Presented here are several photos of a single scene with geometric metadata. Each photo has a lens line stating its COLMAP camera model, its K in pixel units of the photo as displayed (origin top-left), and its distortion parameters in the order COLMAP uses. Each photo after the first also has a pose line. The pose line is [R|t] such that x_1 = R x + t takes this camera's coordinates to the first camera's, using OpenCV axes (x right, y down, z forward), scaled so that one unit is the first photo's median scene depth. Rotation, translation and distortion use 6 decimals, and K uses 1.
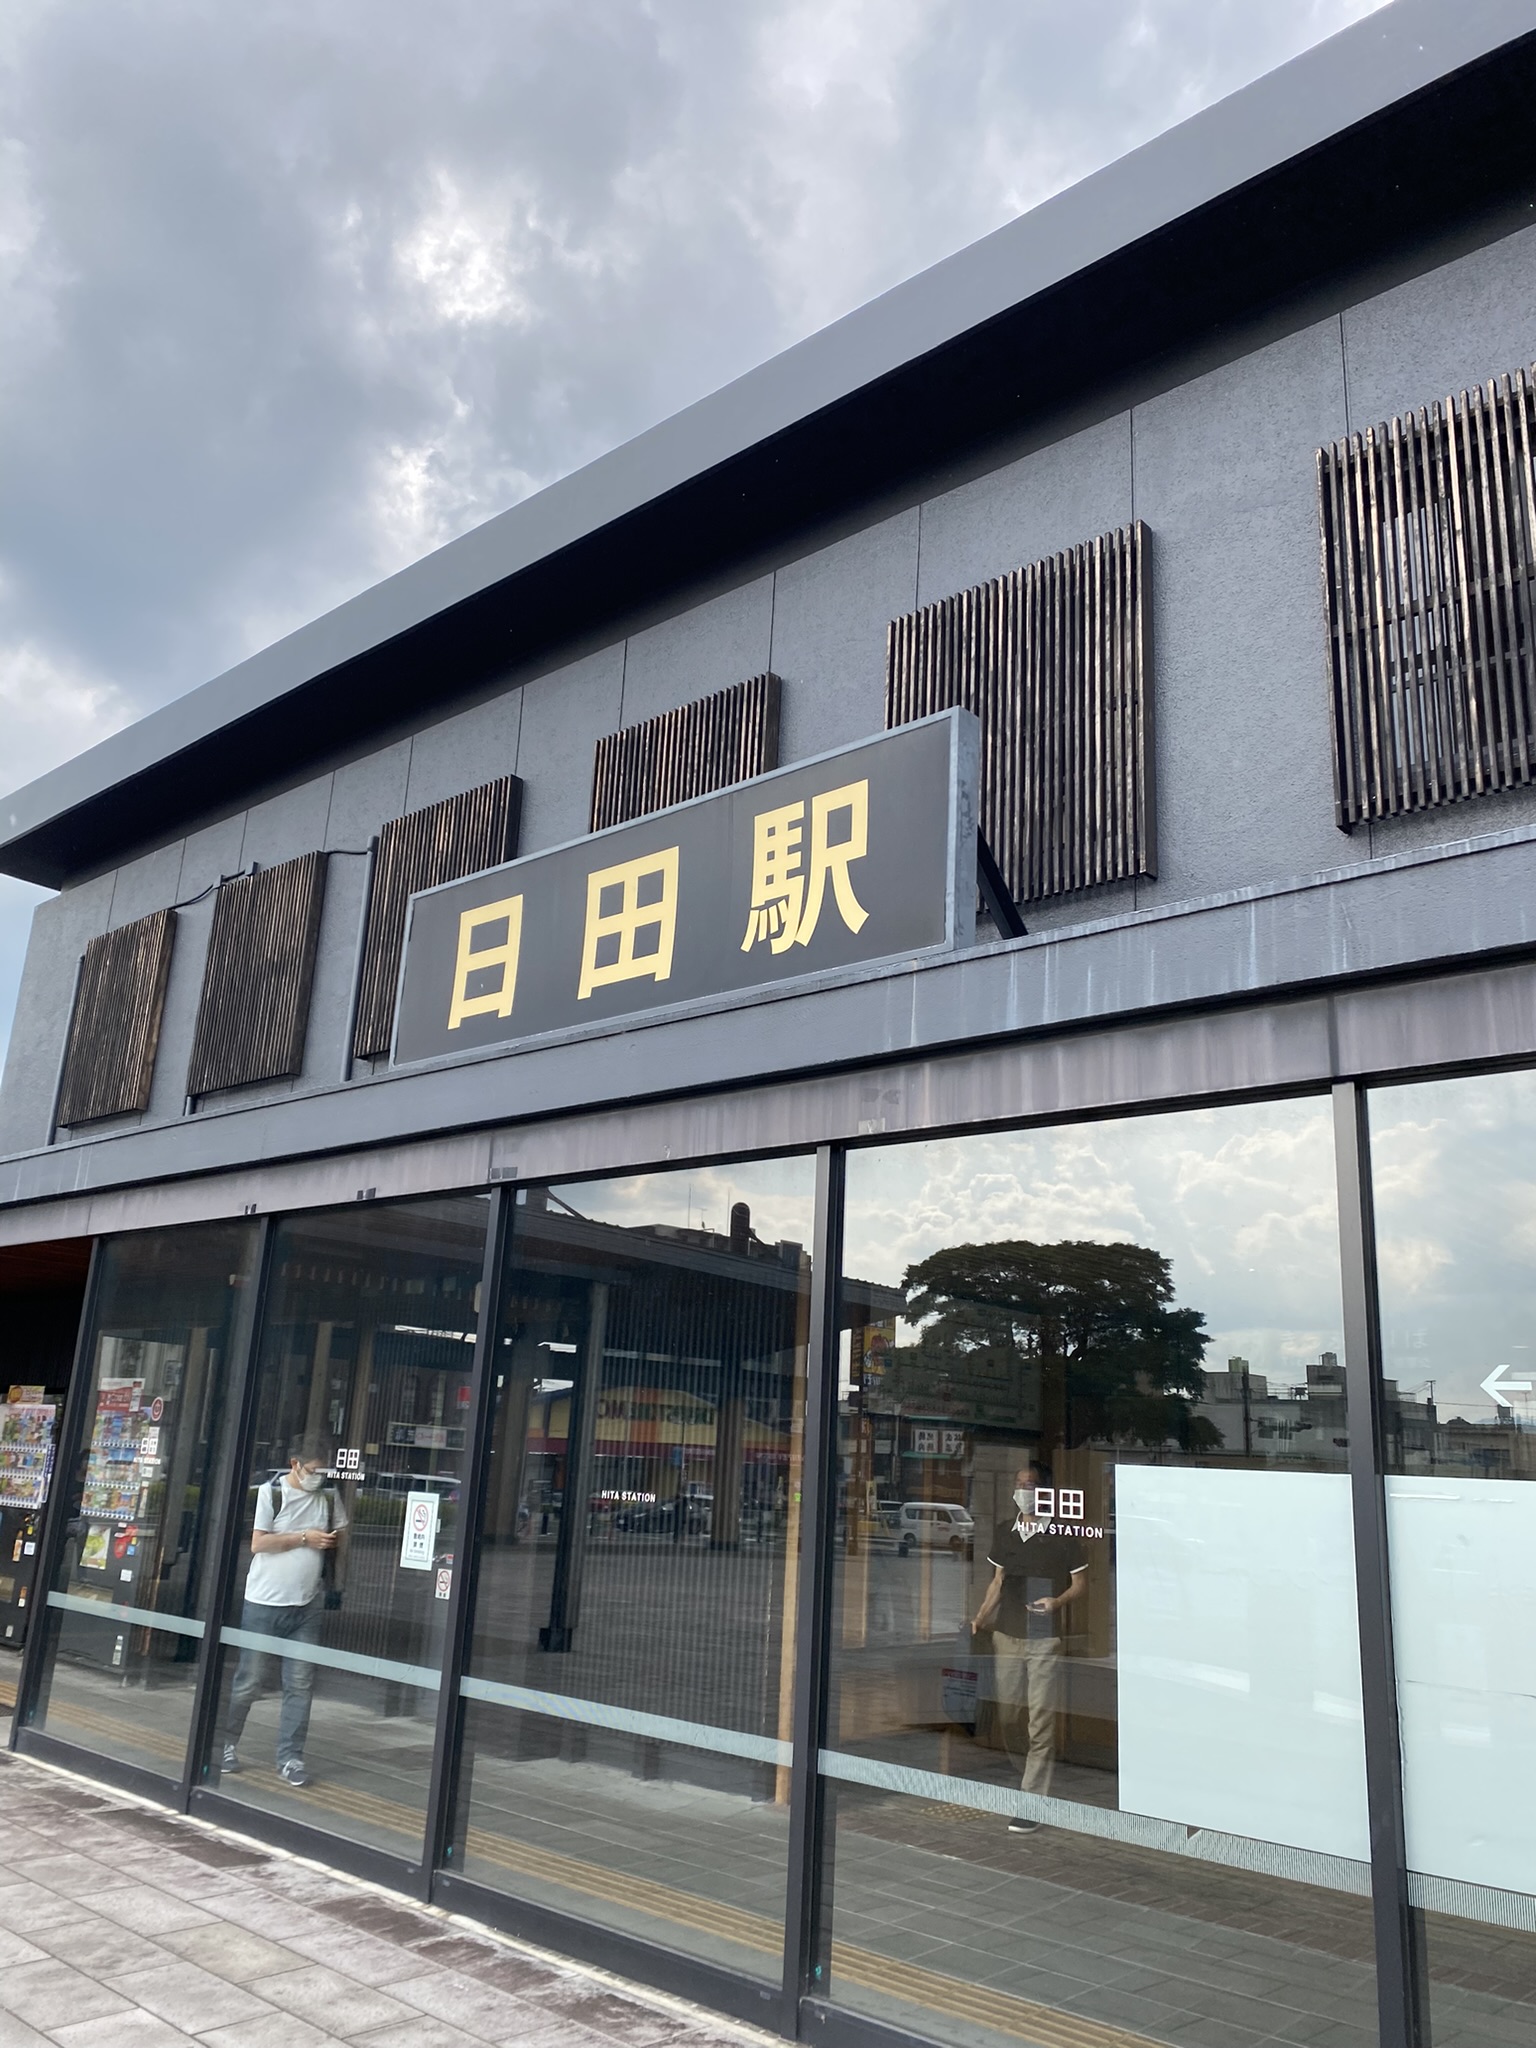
lens RADIAL K [[1522.7, 0, 760.4], [0, 1522.7, 1019.5], [0, 0, 1]] dist [0.051635, -0.006952]
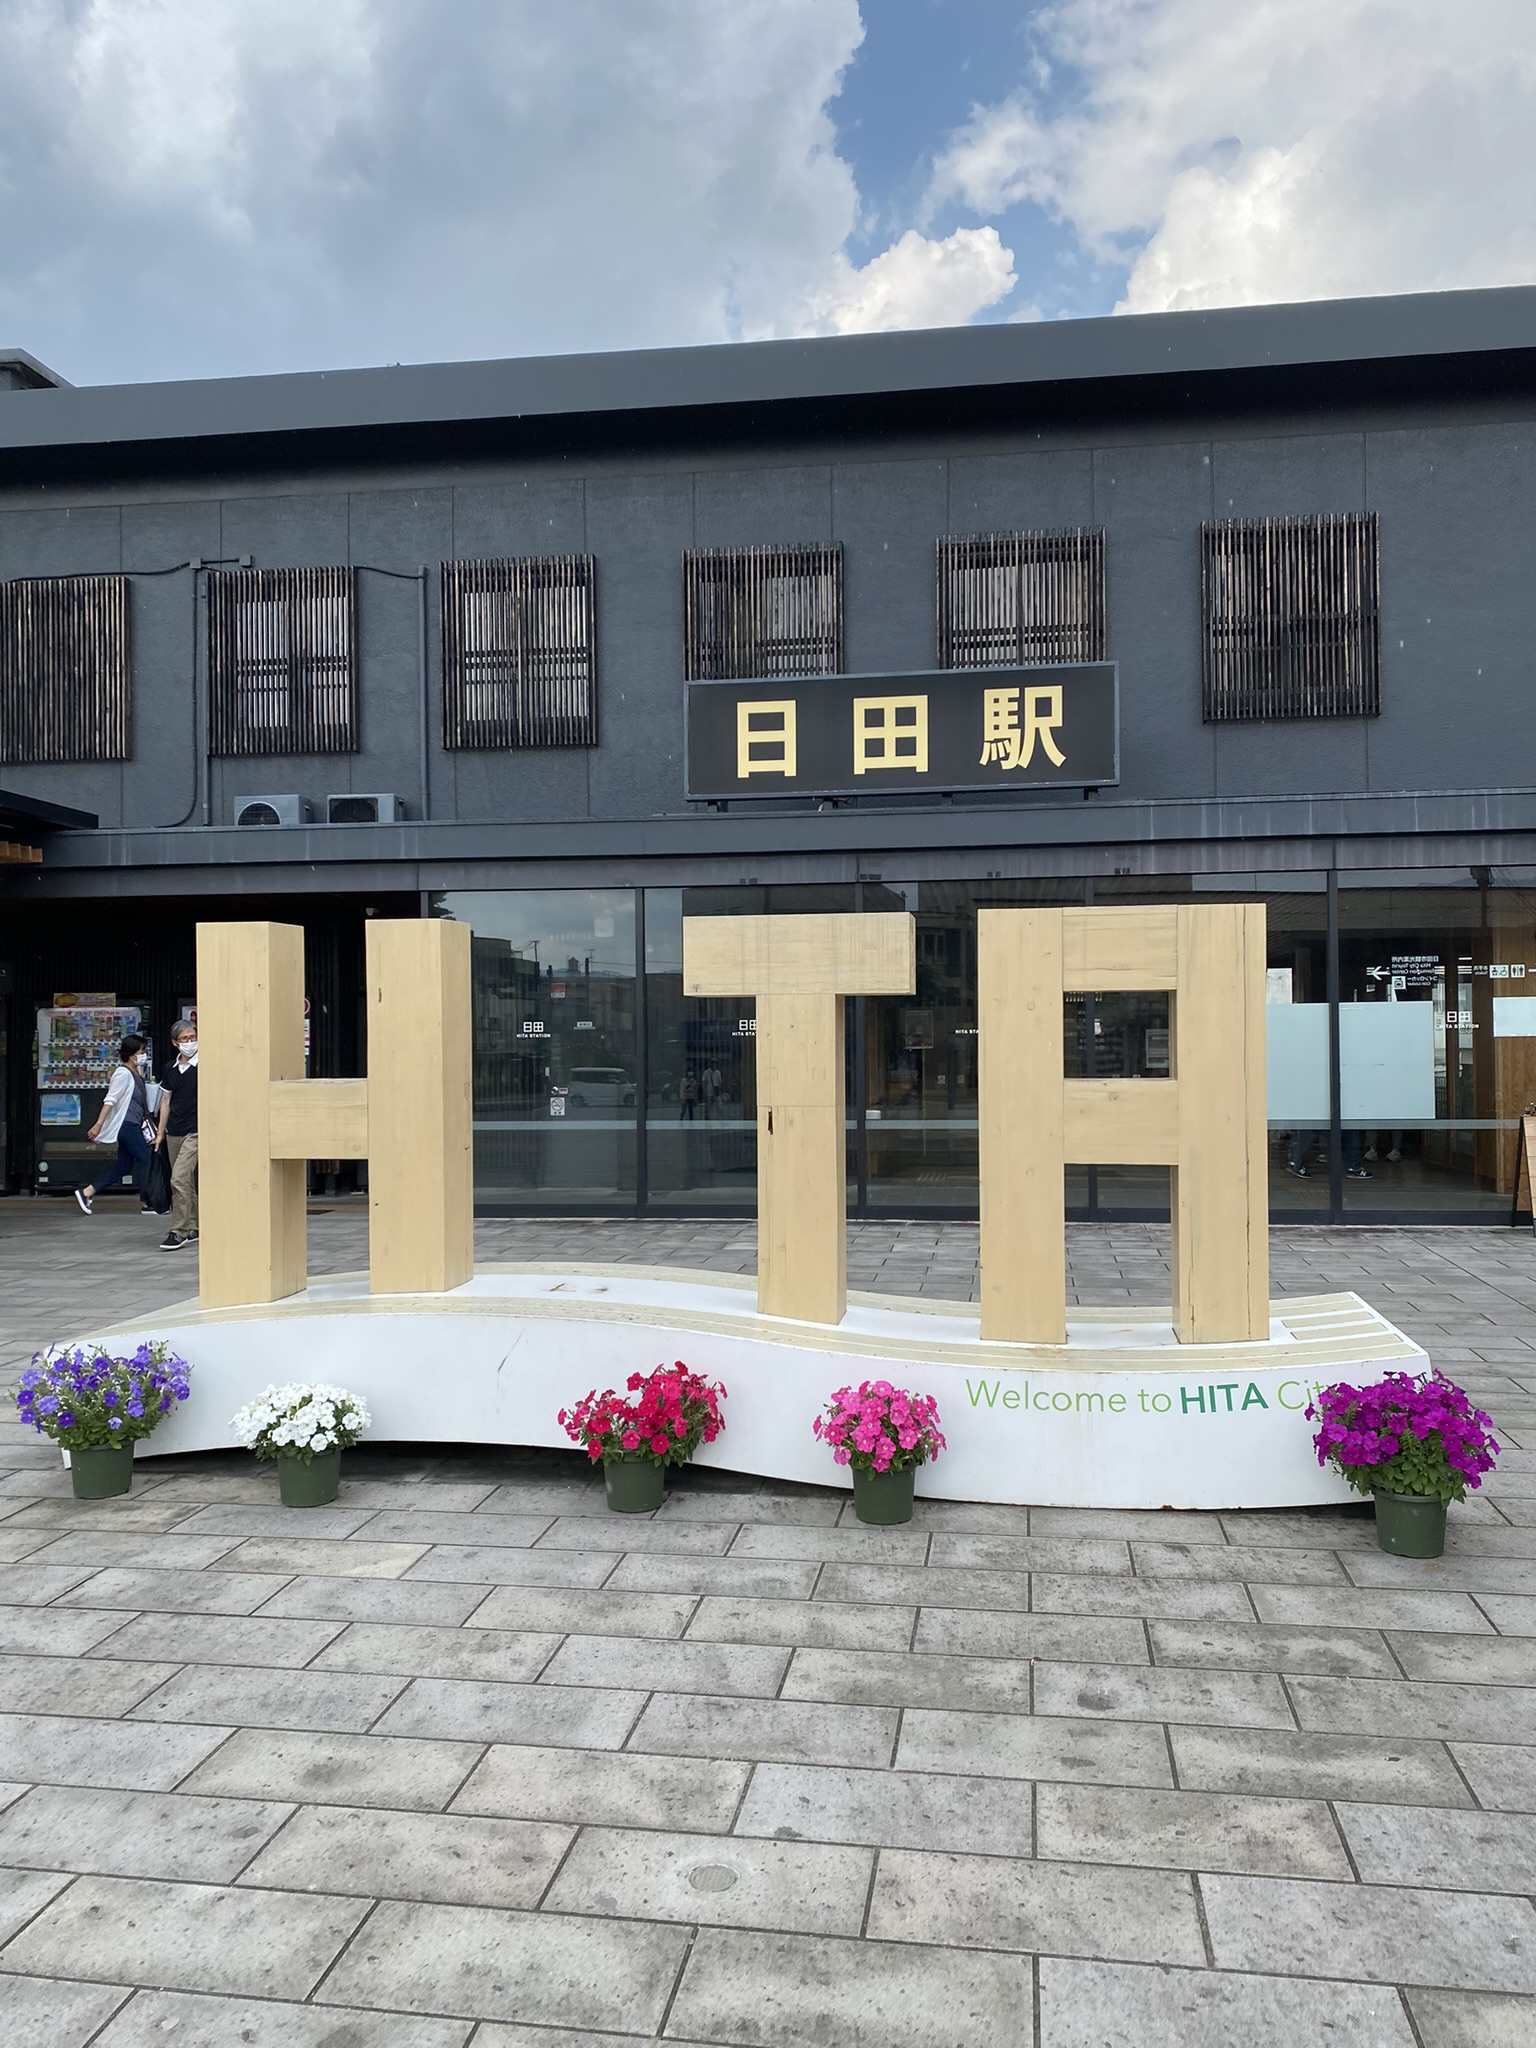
lens RADIAL K [[1522.7, 0, 775.2], [0, 1522.7, 1028.9], [0, 0, 1]] dist [0.051635, -0.006952]
pose [[0.822224, -0.054727, 0.566527, -1.339814], [-0.105670, 0.963383, 0.246427, -0.170462], [-0.559269, -0.262483, 0.786334, -0.466188]]
